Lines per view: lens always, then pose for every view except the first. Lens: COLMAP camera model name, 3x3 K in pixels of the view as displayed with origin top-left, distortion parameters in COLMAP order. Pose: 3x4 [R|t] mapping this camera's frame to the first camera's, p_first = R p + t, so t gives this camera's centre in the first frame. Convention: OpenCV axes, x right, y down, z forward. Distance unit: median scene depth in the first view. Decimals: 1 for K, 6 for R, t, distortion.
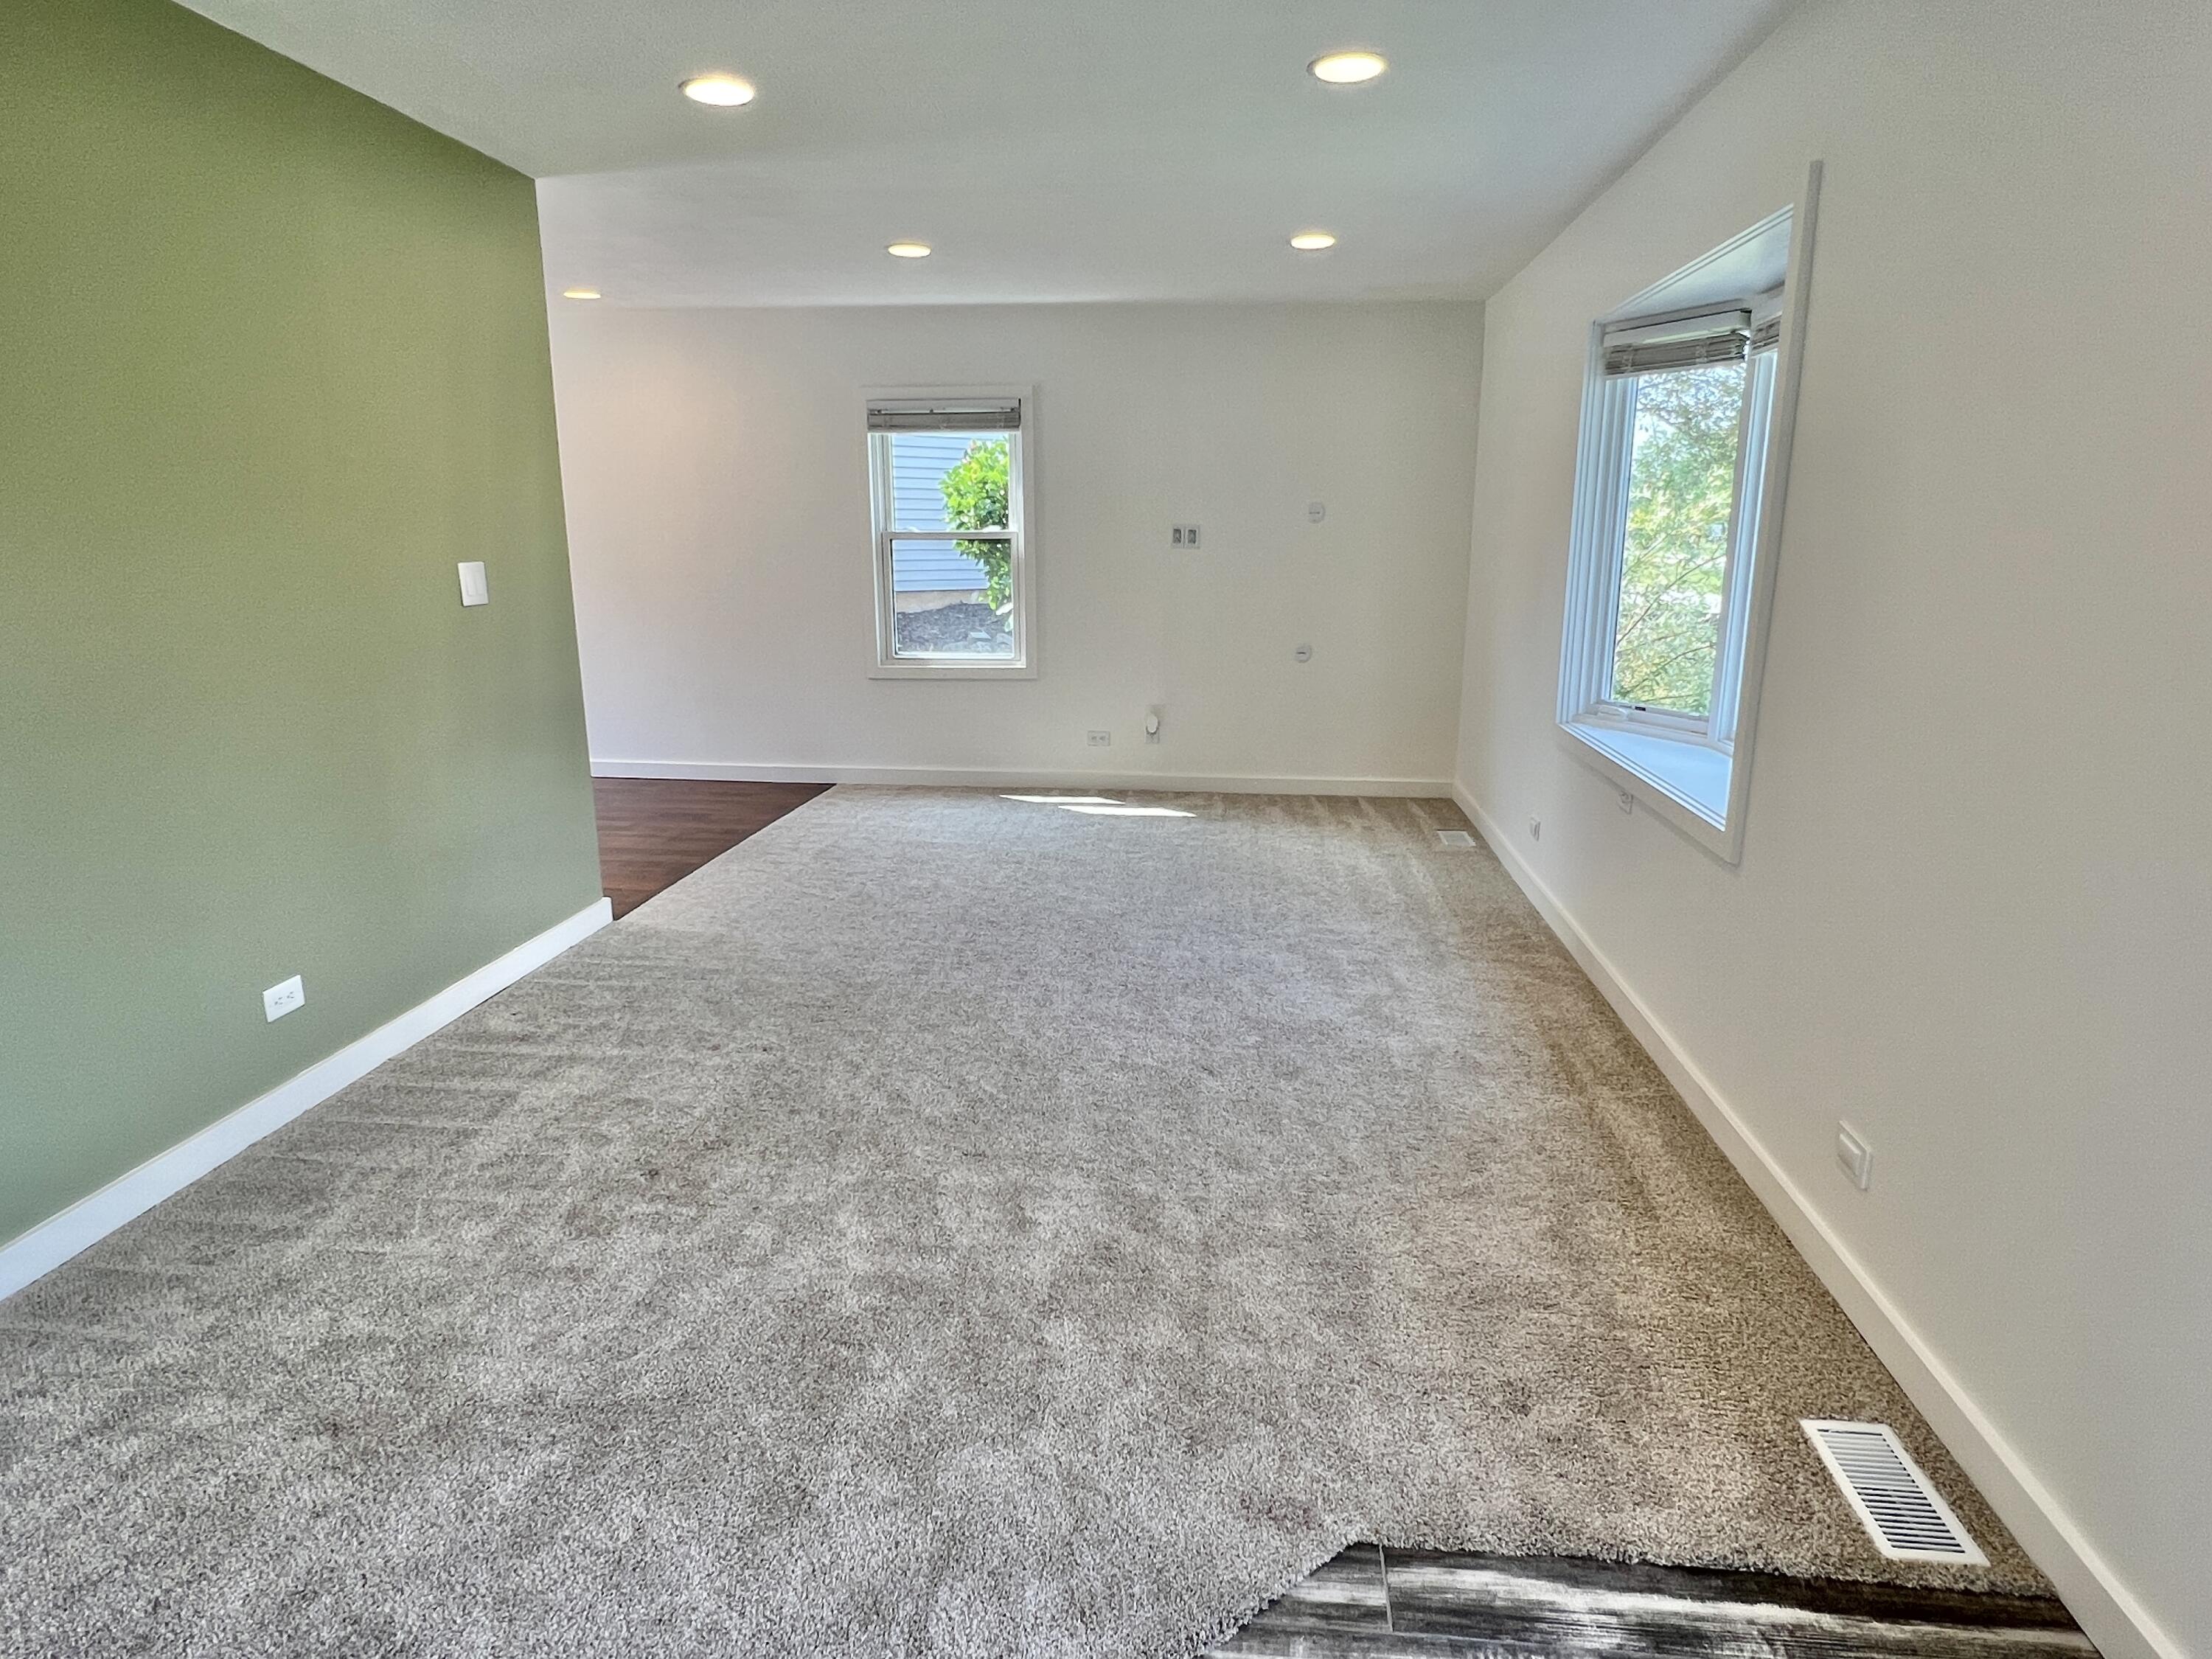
lens RADIAL K [[1289.9, 0, 1106.0], [0, 1289.9, 829.5], [0, 0, 1]] dist [0.013310, -0.002134]
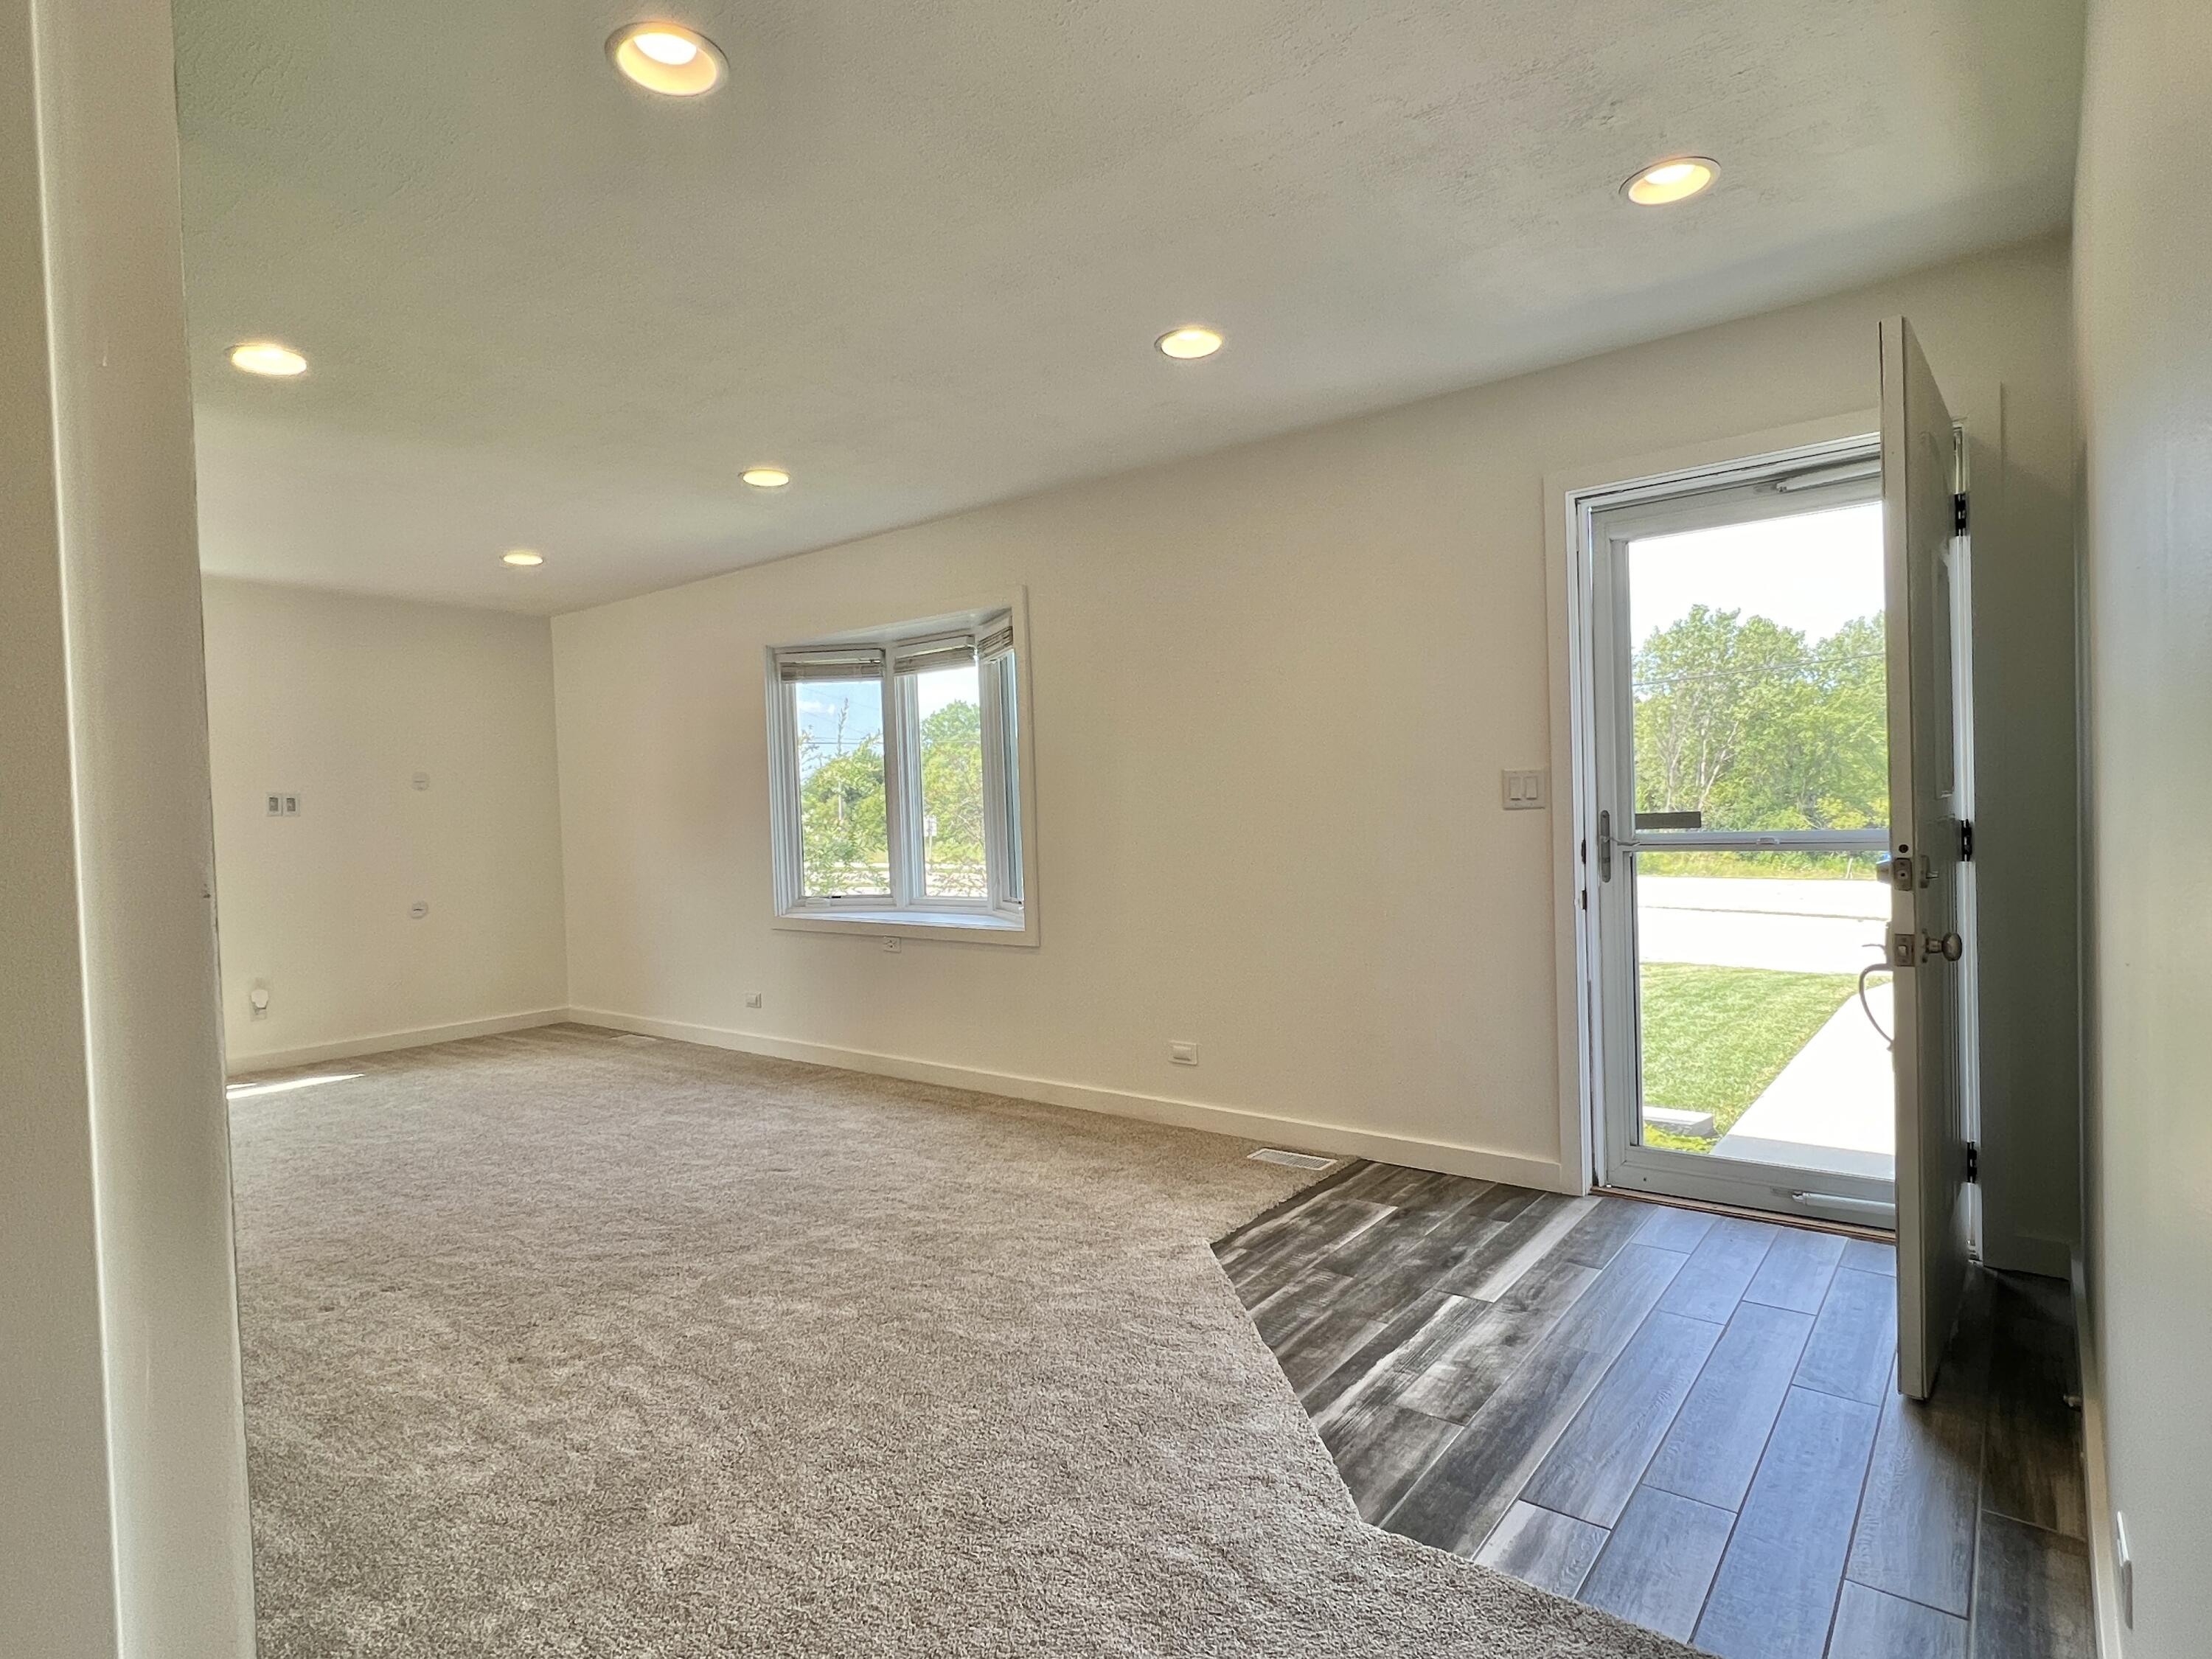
lens RADIAL K [[1169.0, 0, 1106.0], [0, 1169.0, 829.5], [0, 0, 1]] dist [0.001666, -0.000071]
pose [[0.542404, -0.036304, 0.839333, -0.749125], [0.221016, 0.970040, -0.100870, 0.047876], [-0.810525, 0.240218, 0.534177, 0.019566]]
